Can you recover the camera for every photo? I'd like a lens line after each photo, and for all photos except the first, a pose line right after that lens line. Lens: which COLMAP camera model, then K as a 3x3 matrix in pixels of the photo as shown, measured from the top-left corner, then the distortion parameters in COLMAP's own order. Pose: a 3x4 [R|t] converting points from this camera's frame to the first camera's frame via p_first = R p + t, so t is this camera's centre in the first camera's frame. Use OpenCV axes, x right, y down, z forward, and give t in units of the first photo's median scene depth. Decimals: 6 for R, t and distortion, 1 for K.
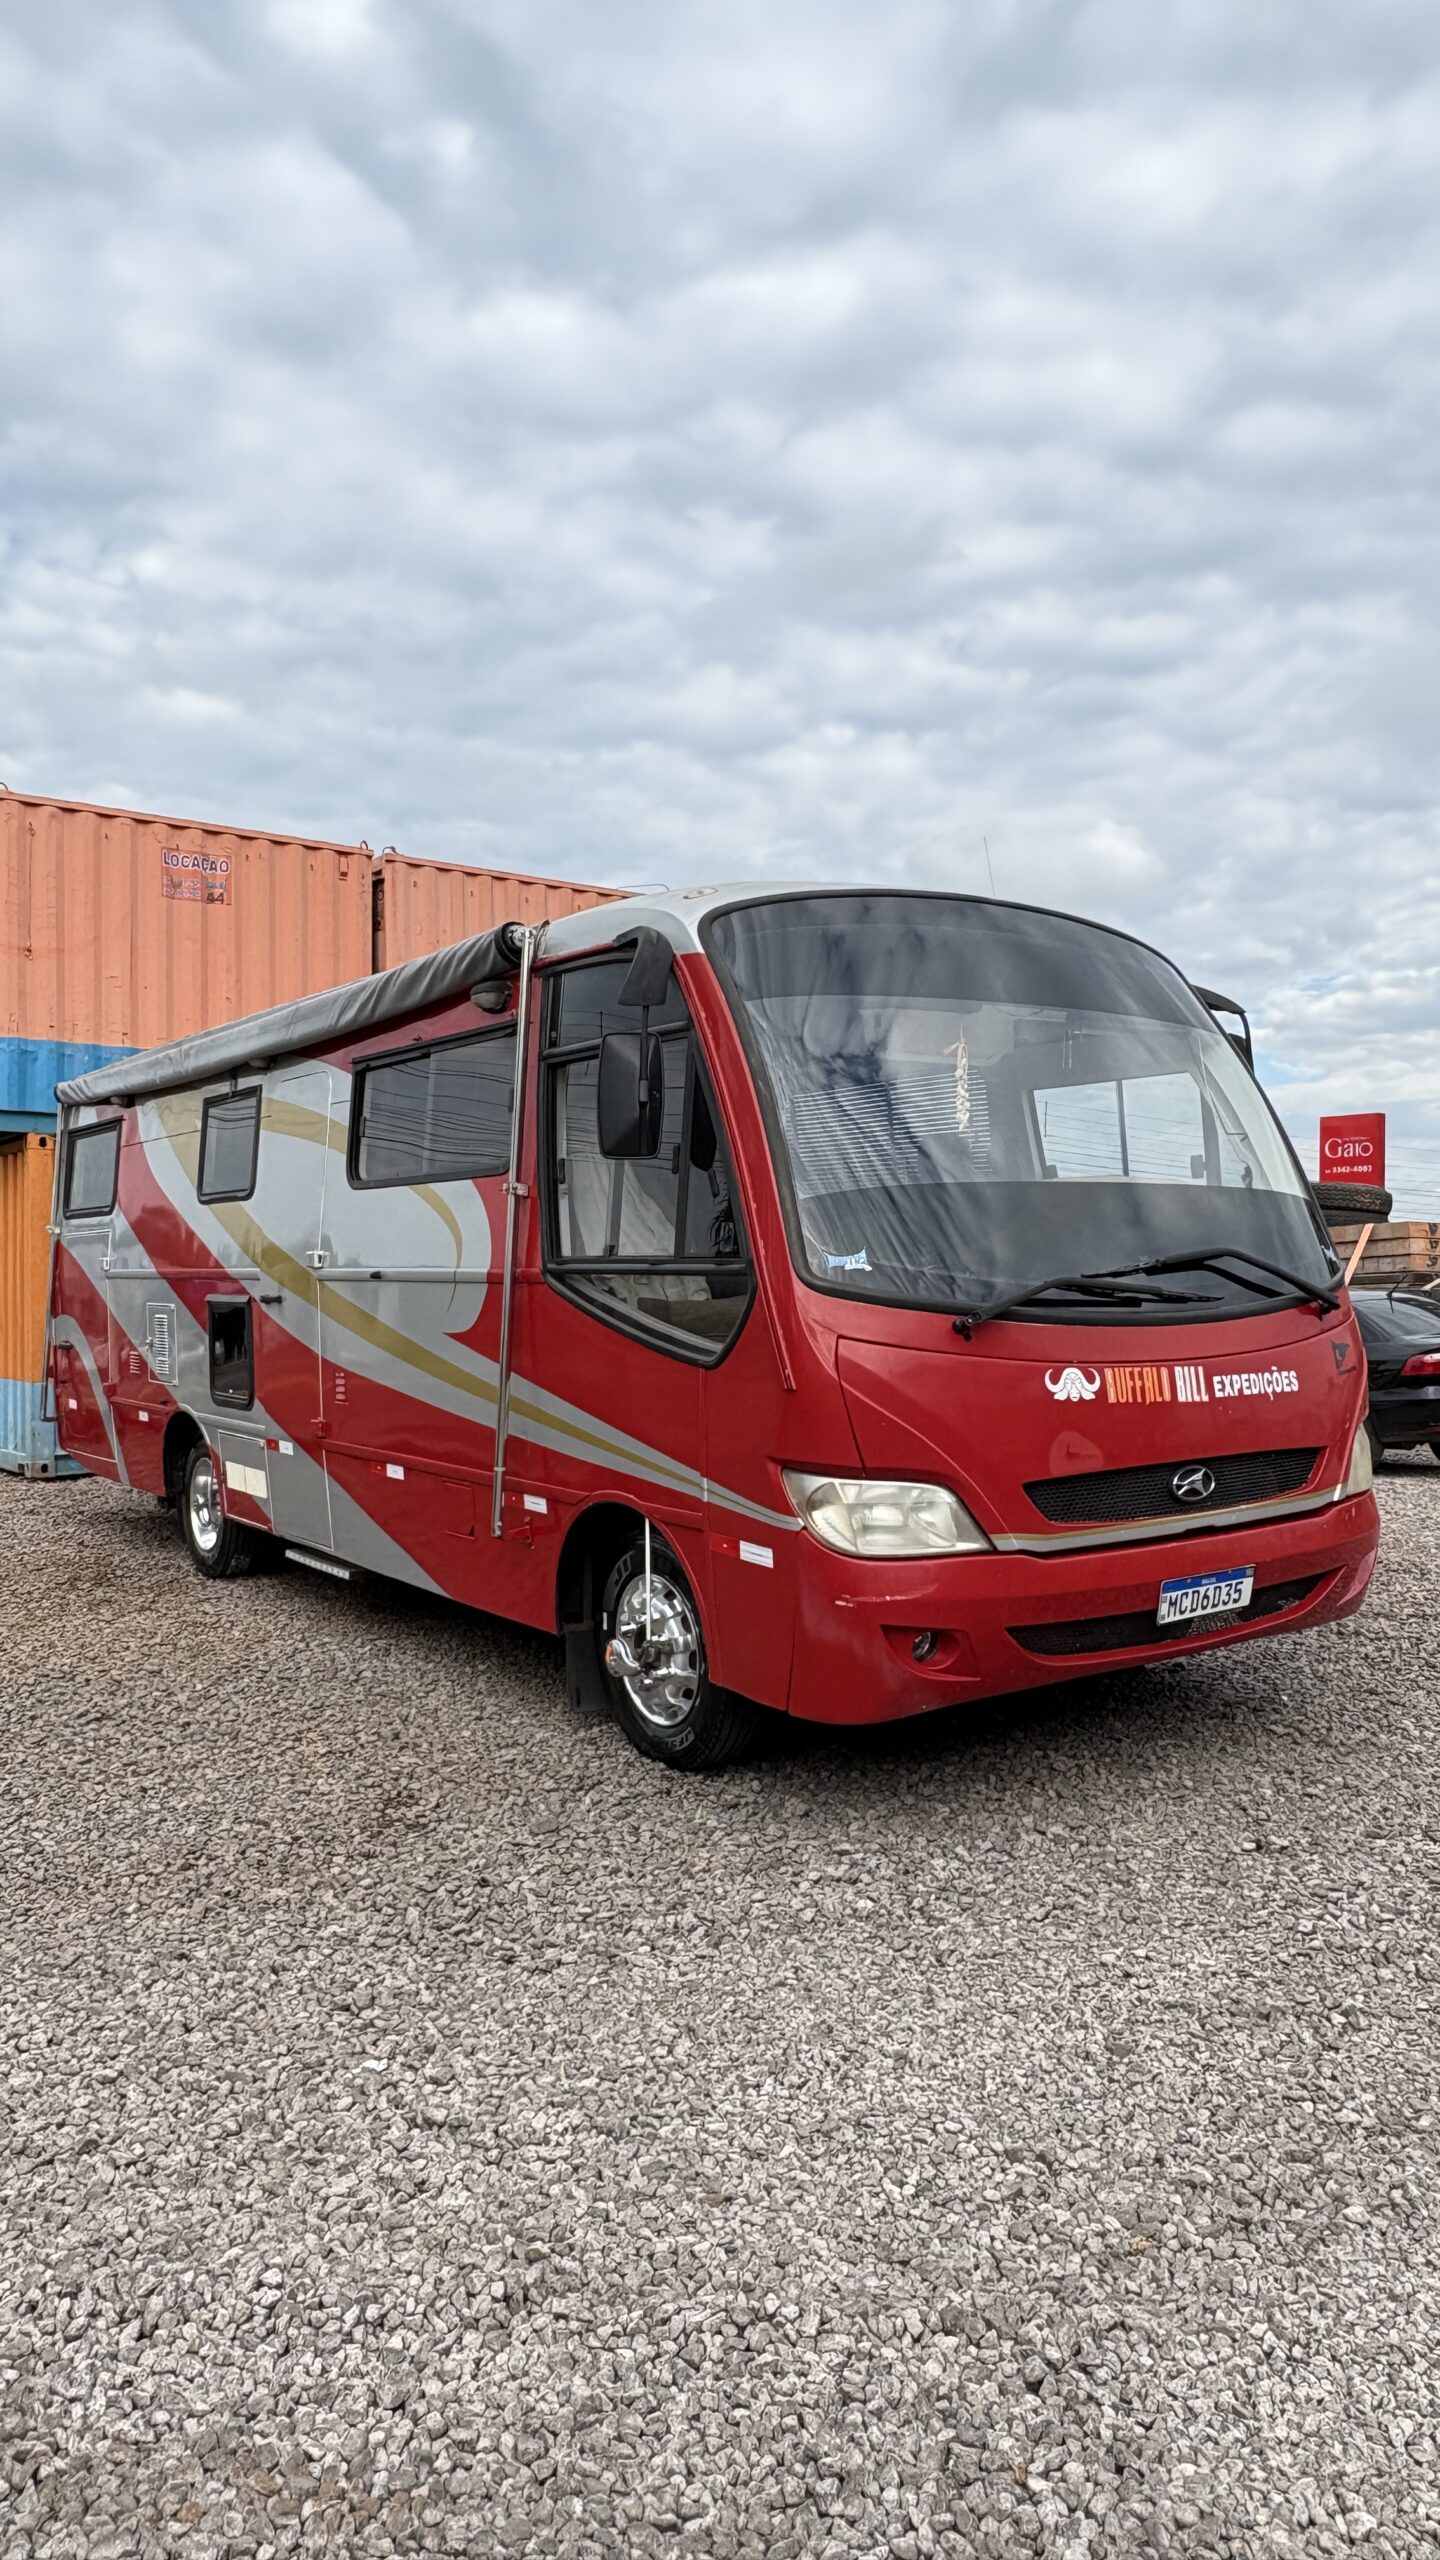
lens RADIAL K [[1768.3, 0, 722.7], [0, 1768.3, 1285.6], [0, 0, 1]] dist [-0.003248, 0.004604]
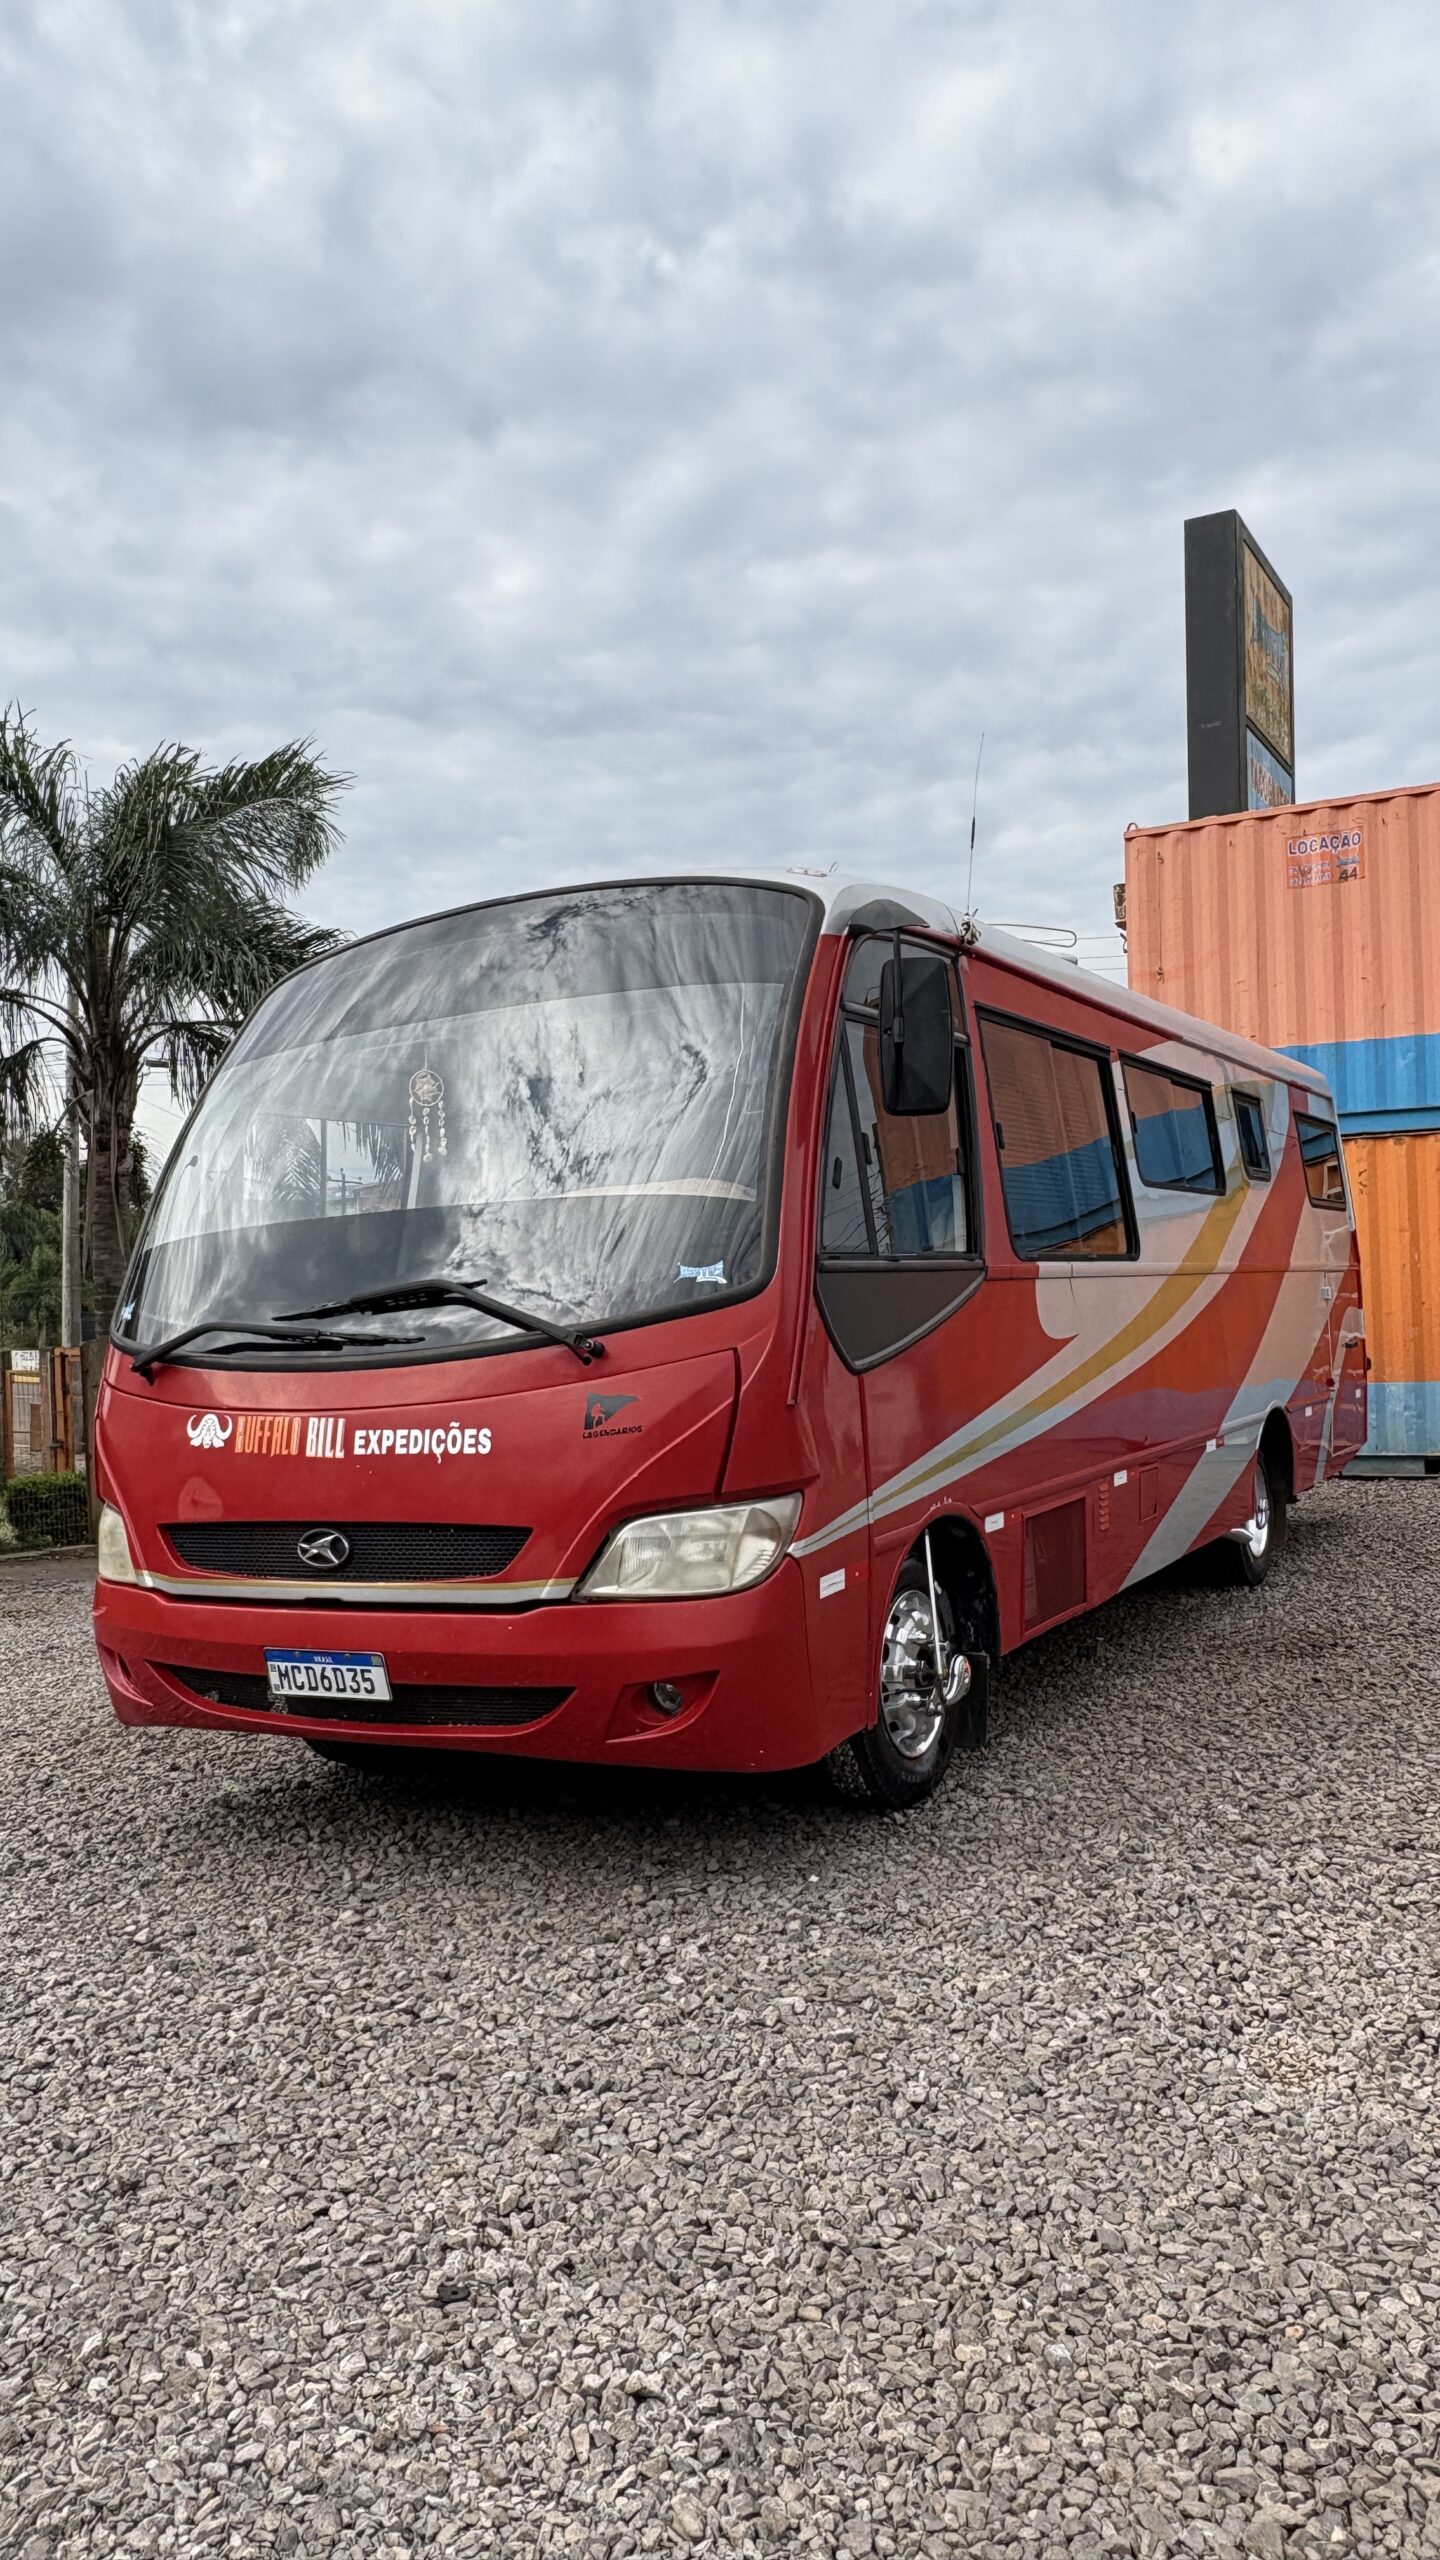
lens RADIAL K [[1768.3, 0, 722.9], [0, 1768.3, 1275.6], [0, 0, 1]] dist [-0.003248, 0.004604]
pose [[0.442354, -0.029213, -0.896365, 1.160074], [0.034643, 0.999280, -0.015471, -0.005531], [0.896171, -0.024210, 0.443048, 0.784752]]
